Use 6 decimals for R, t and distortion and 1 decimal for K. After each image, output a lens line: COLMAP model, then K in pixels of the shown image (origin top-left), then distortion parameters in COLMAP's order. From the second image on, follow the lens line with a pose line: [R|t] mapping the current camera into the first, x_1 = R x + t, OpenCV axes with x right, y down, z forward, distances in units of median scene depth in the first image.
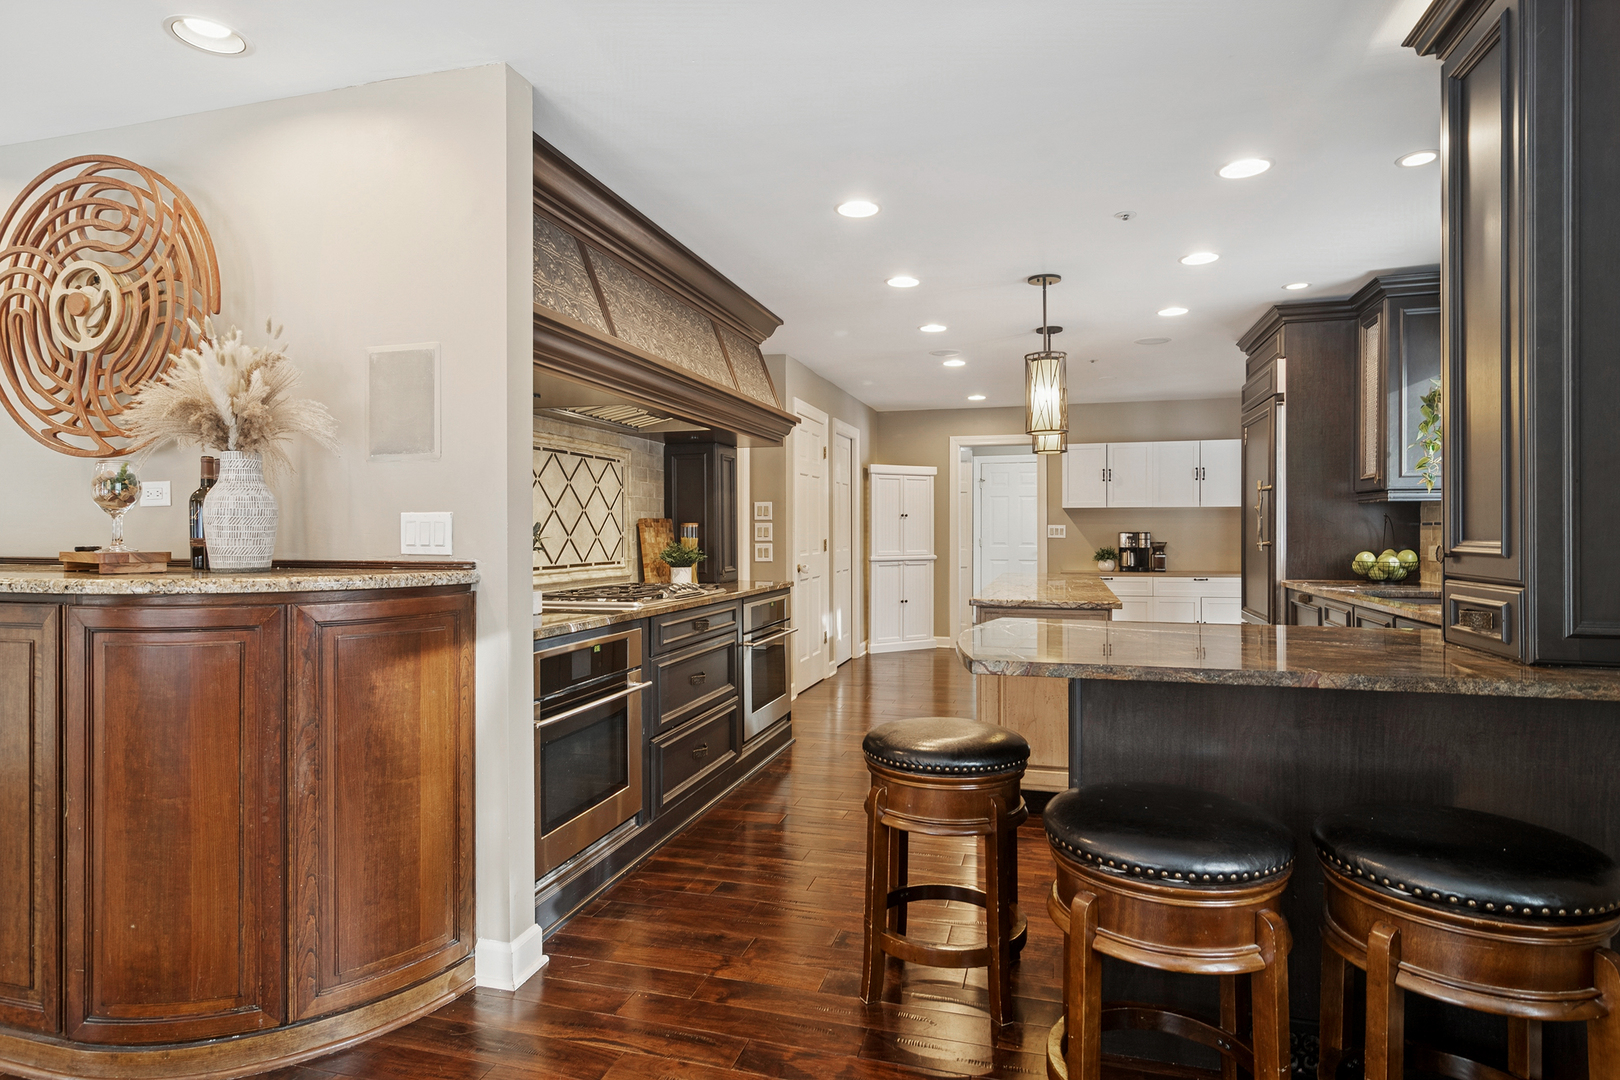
lens RADIAL K [[877.8, 0, 810.5], [0, 877.8, 529.9], [0, 0, 1]] dist [-0.000899, 0.000008]
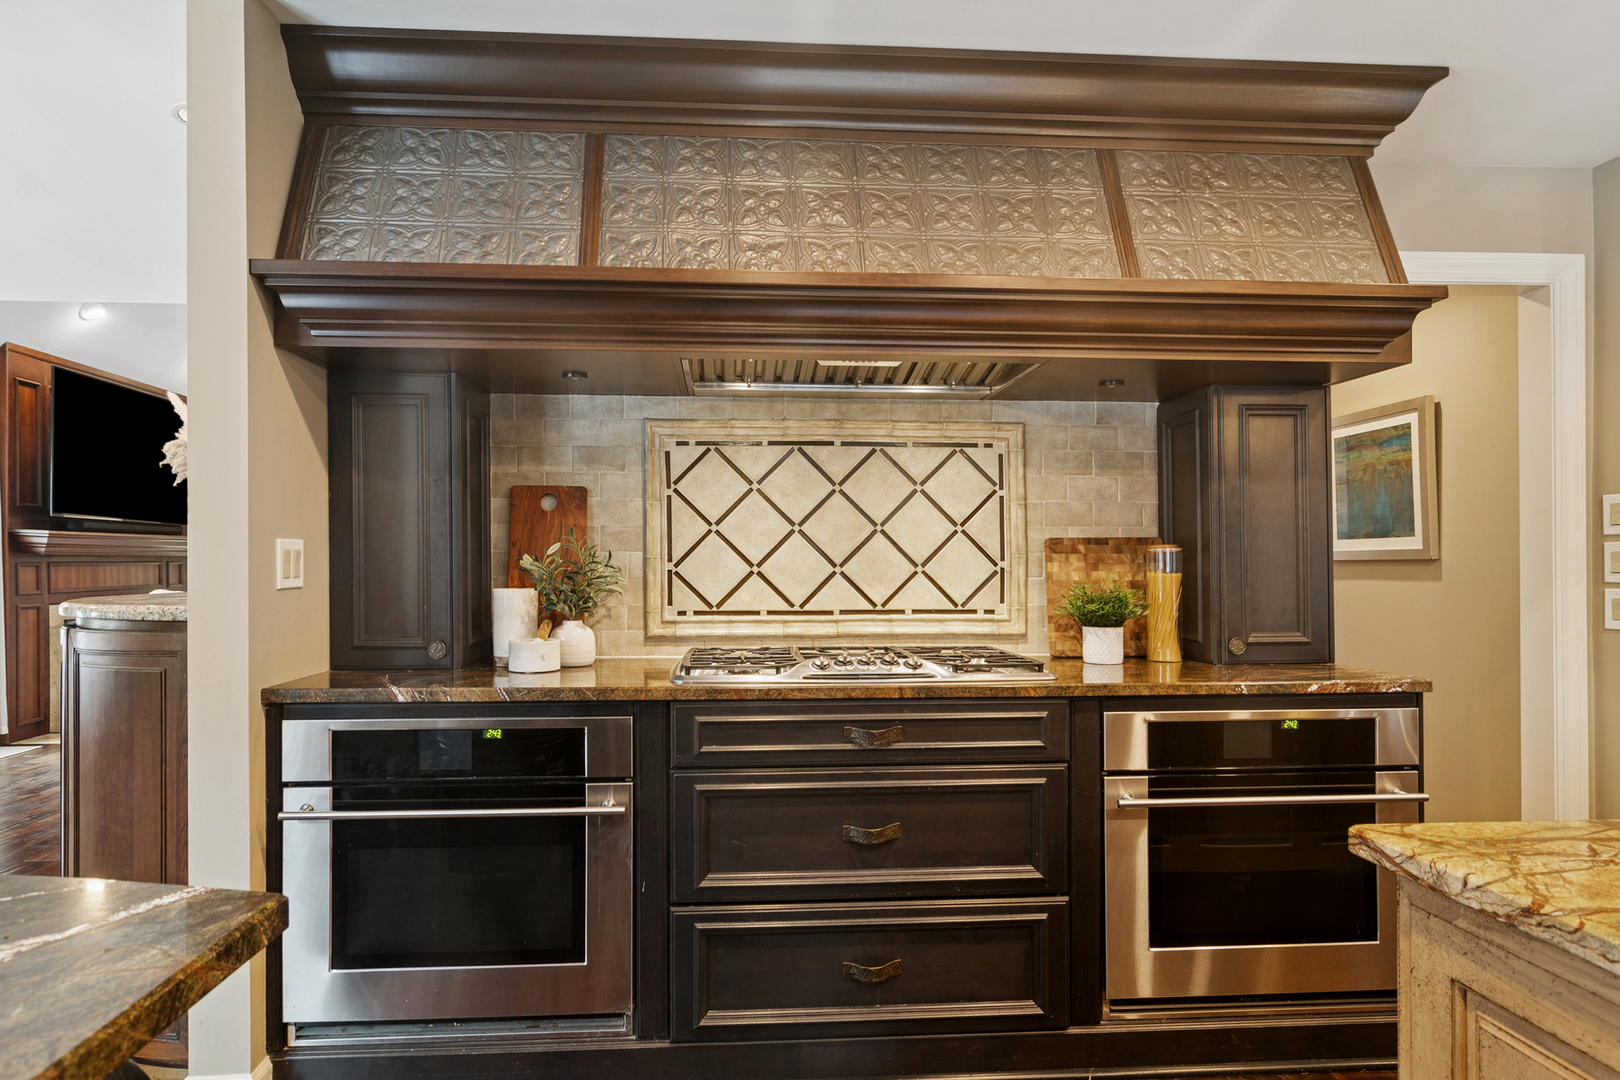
lens RADIAL K [[913.2, 0, 812.7], [0, 913.2, 555.5], [0, 0, 1]] dist [0.004329, 0.000050]
pose [[0.337703, -0.002568, -0.941249, 0.373732], [-0.000805, 0.999995, -0.003017, 0.000116], [0.941252, 0.001776, 0.337700, 0.739469]]
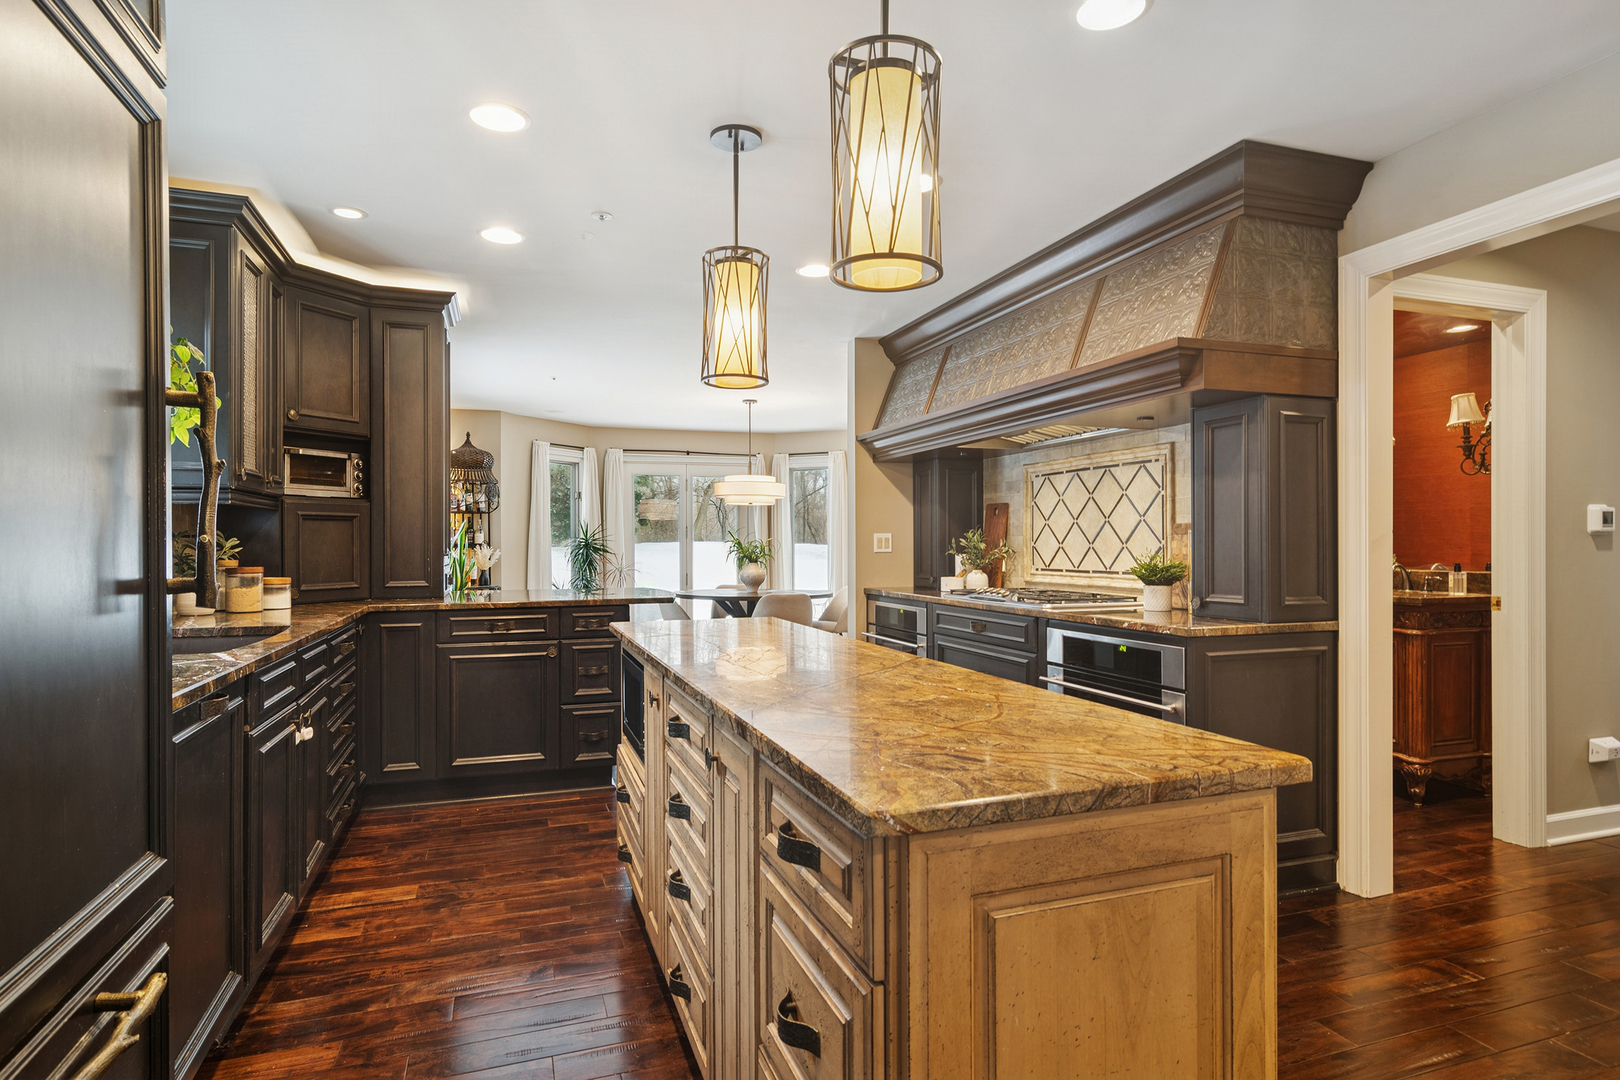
lens RADIAL K [[877.8, 0, 812.0], [0, 877.8, 544.5], [0, 0, 1]] dist [-0.000899, 0.000008]
pose [[-0.819767, 0.006838, -0.572656, 0.635464], [0.006805, 0.999974, 0.002199, 0.002436], [0.572656, -0.002094, -0.819793, 1.686383]]
